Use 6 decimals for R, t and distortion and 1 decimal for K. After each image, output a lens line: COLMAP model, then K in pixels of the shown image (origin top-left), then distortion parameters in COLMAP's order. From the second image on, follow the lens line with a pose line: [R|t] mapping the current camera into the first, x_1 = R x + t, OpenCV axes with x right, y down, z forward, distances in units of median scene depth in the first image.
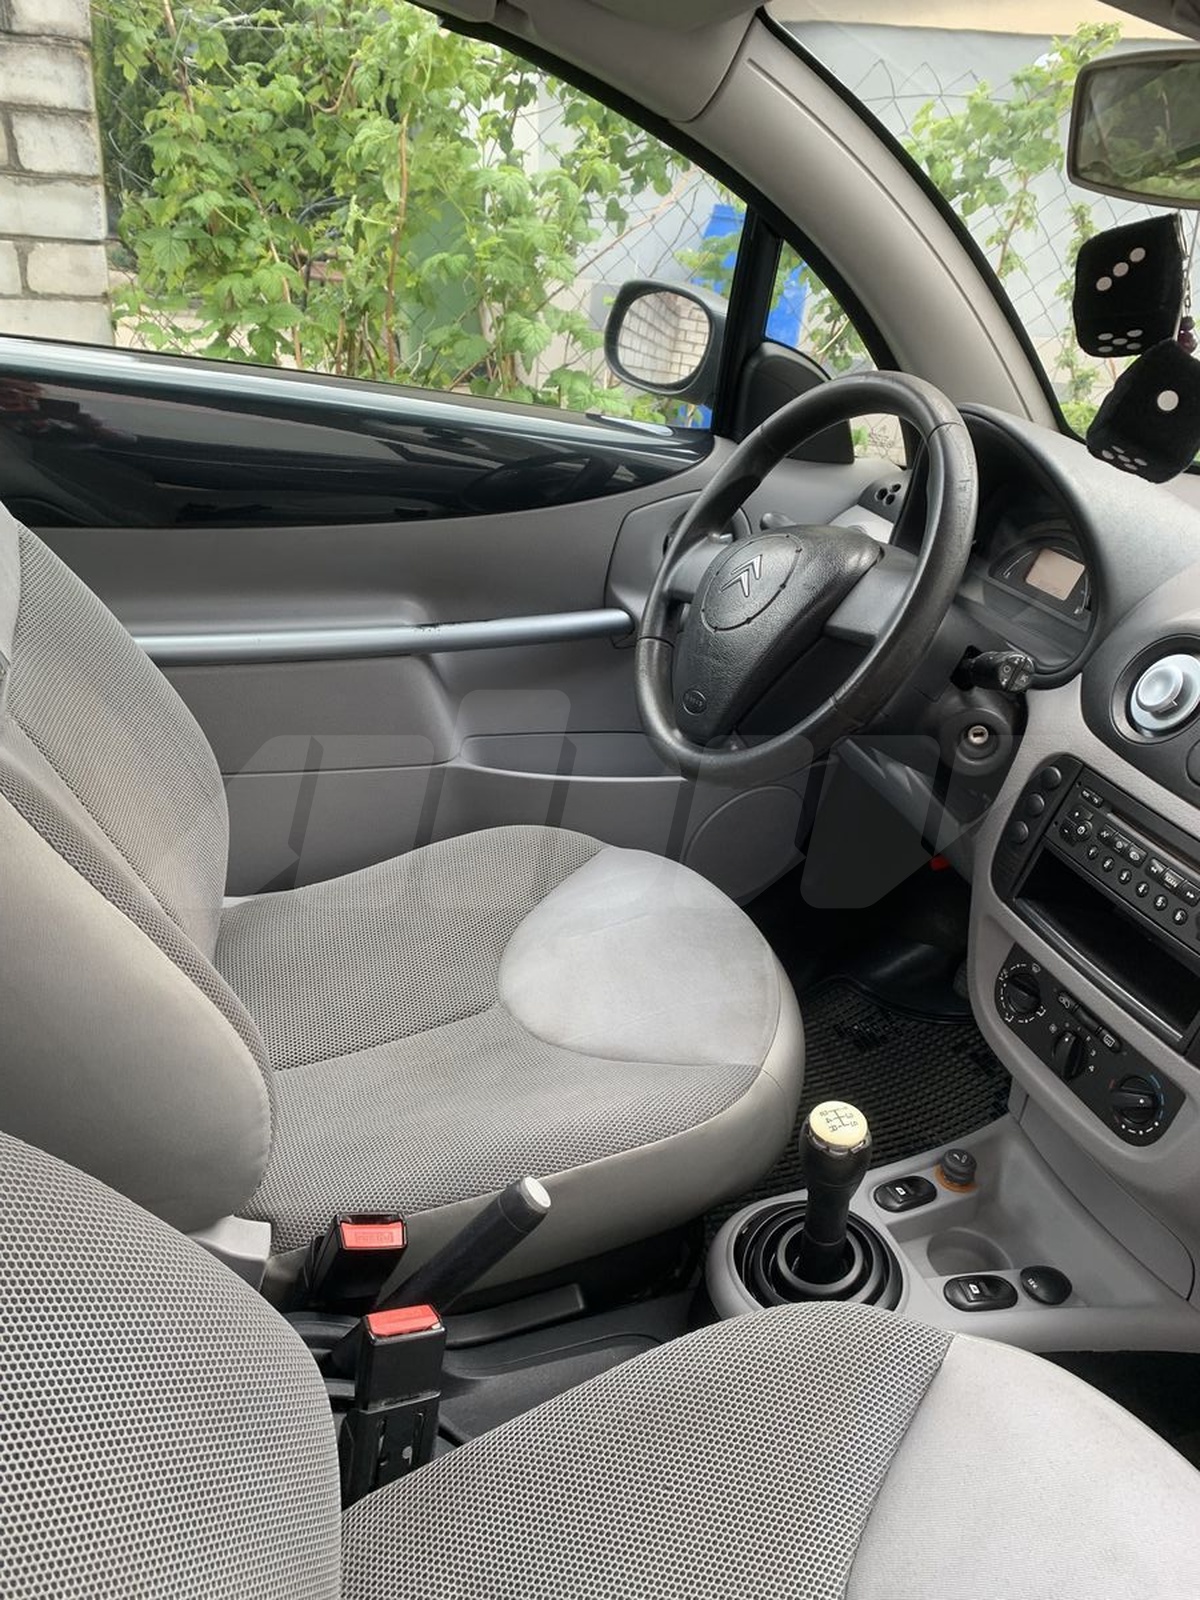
lens RADIAL K [[1216.0, 0, 600.0], [0, 1216.0, 800.0], [0, 0, 1]] dist [0.020551, -0.010469]
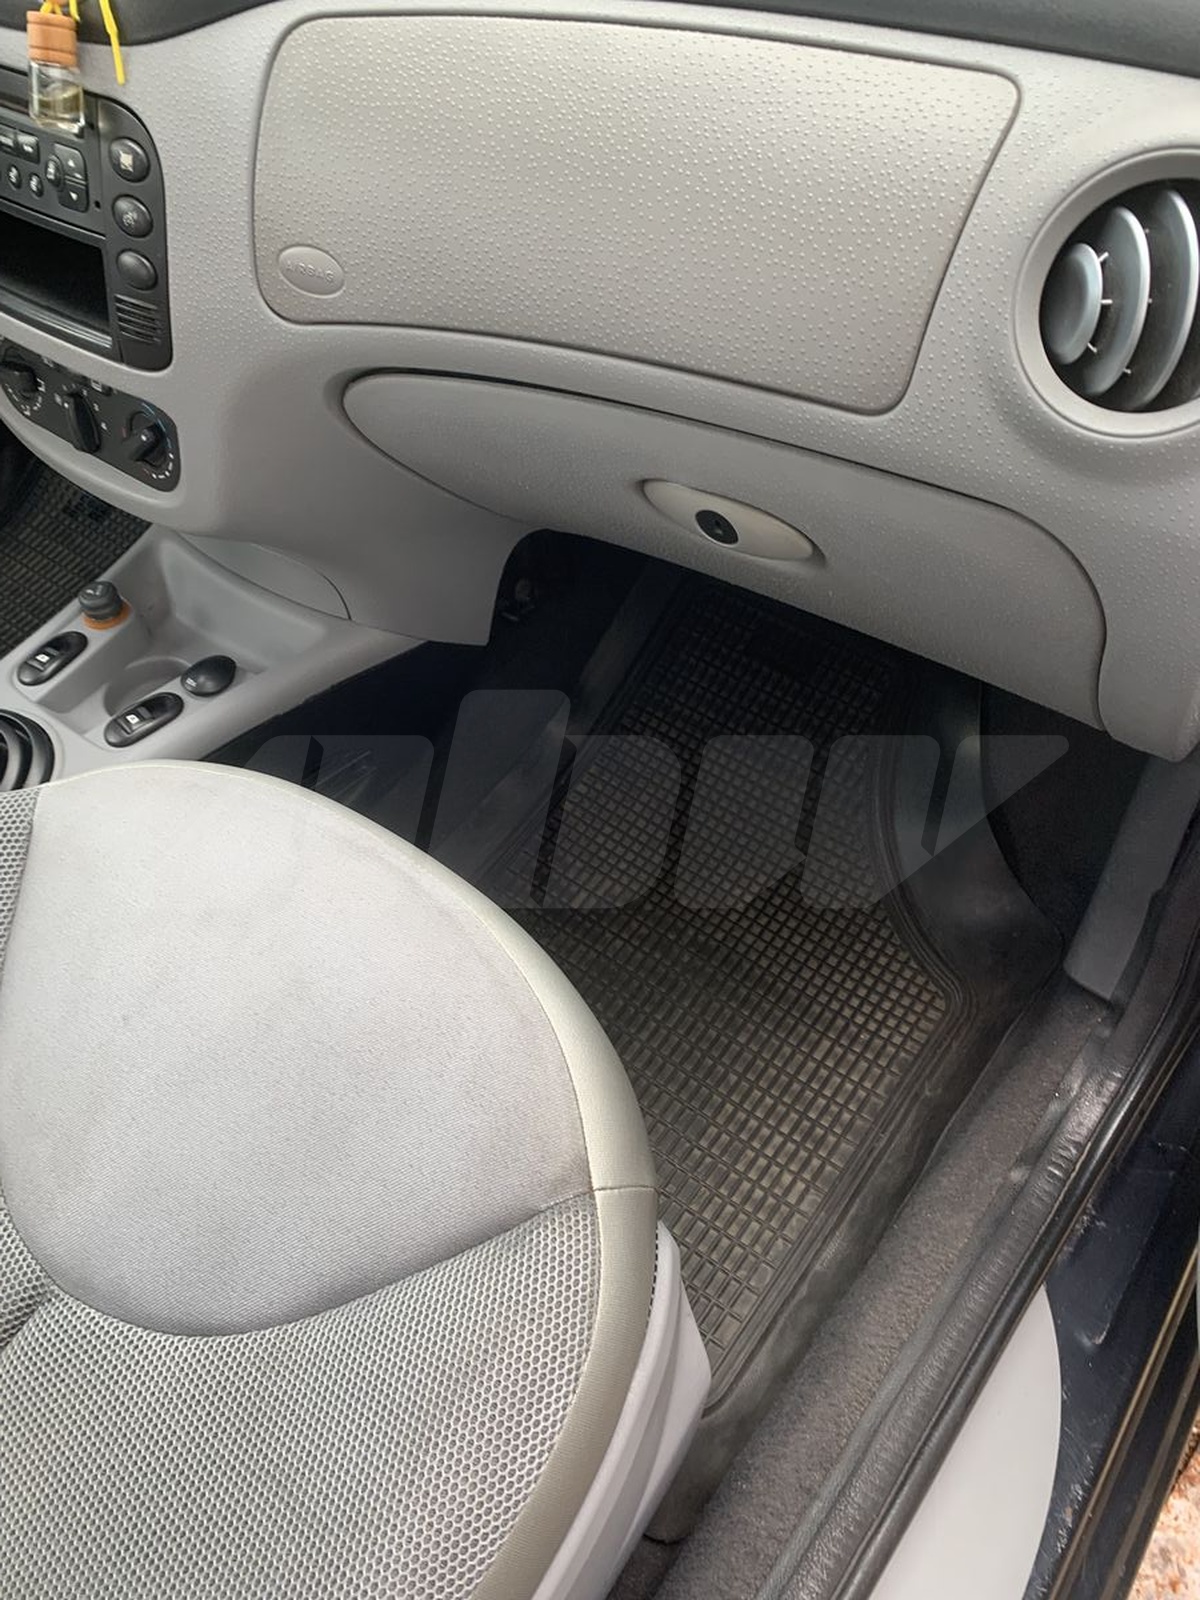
lens RADIAL K [[1216.0, 0, 600.0], [0, 1216.0, 800.0], [0, 0, 1]] dist [0.020551, -0.010469]
pose [[0.830451, -0.503652, 0.238086, 0.146962], [0.359974, 0.811305, 0.460655, 0.068006], [-0.425170, -0.296847, 0.855051, 0.033046]]
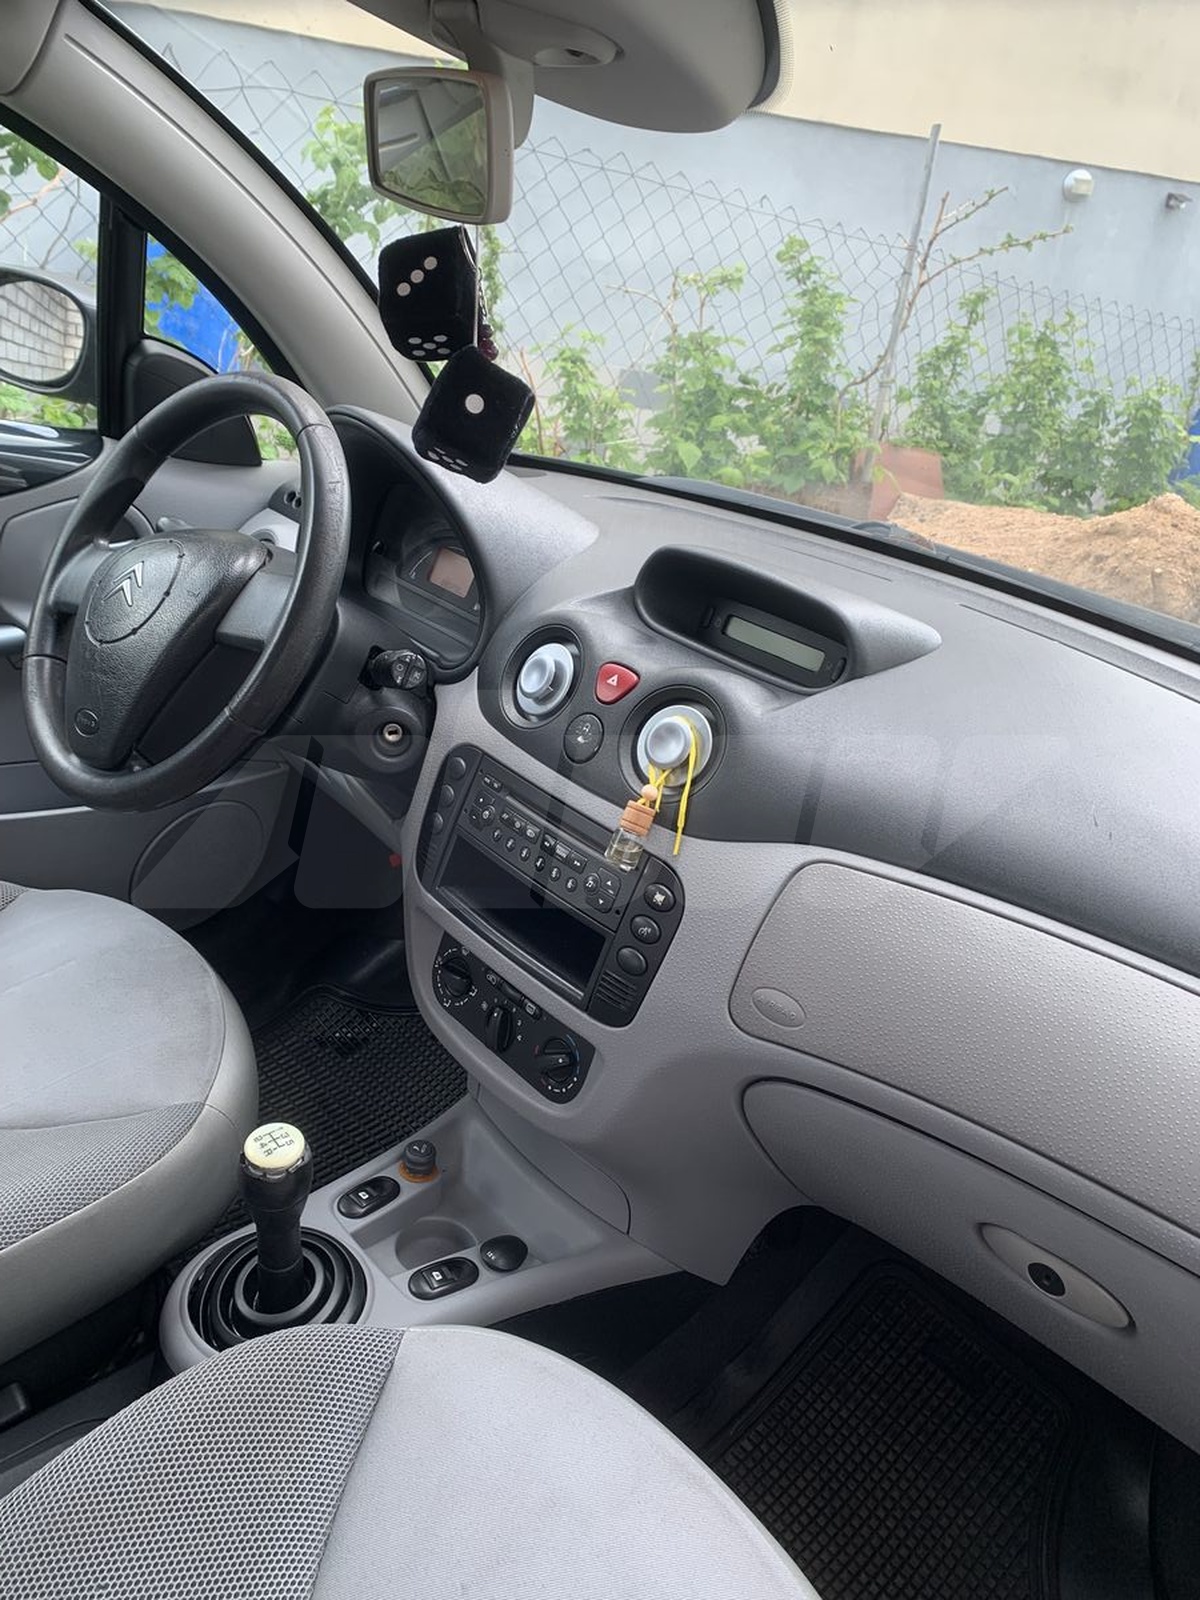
lens RADIAL K [[1202.8, 0, 611.7], [0, 1202.8, 792.6], [0, 0, 1]] dist [0.085993, -0.142117]
pose [[0.914423, -0.106093, 0.390609, 0.037171], [0.109917, 0.993861, 0.012626, 0.001848], [-0.389550, 0.031389, 0.920470, 0.000240]]
